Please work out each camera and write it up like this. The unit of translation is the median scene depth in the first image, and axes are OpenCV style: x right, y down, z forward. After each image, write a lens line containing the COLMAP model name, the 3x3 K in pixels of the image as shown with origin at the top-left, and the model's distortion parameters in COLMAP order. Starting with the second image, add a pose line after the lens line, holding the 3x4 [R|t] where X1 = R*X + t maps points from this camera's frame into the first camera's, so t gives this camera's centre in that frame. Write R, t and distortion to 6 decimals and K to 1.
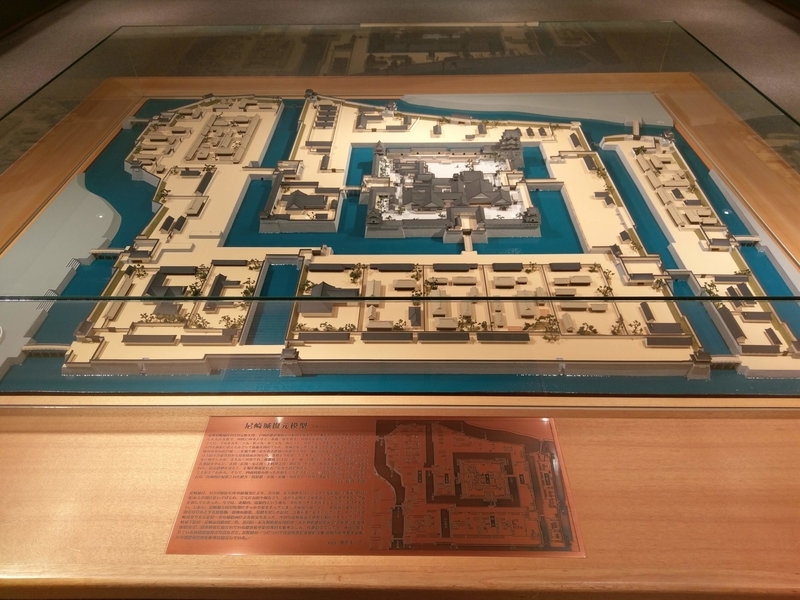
lens RADIAL K [[592.6, 0, 400.0], [0, 592.6, 300.0], [0, 0, 1]] dist [0.007580, 0.000651]
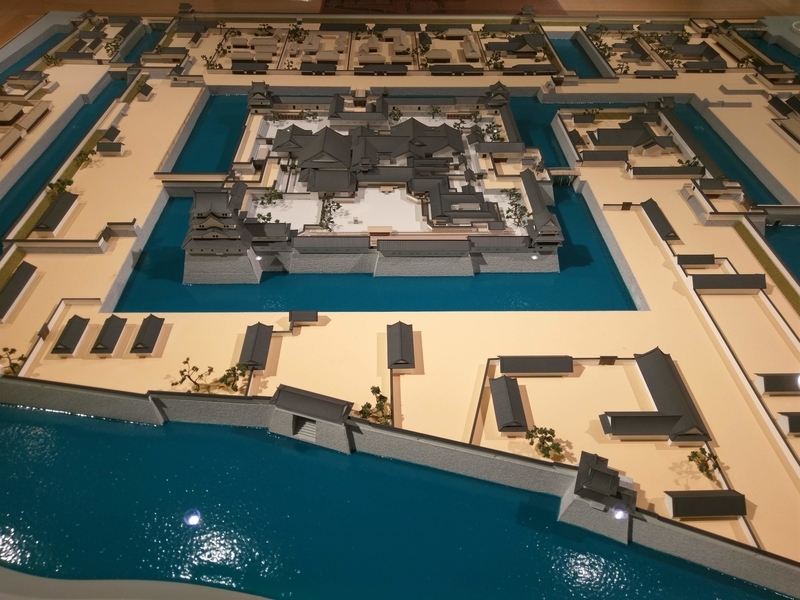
lens RADIAL K [[592.6, 0, 400.0], [0, 592.6, 300.0], [0, 0, 1]] dist [0.007580, 0.000651]
pose [[-0.999030, 0.031733, -0.030538, 0.083166], [-0.025742, 0.141851, 0.989553, -0.691070], [0.035733, 0.989379, -0.140897, 1.180709]]
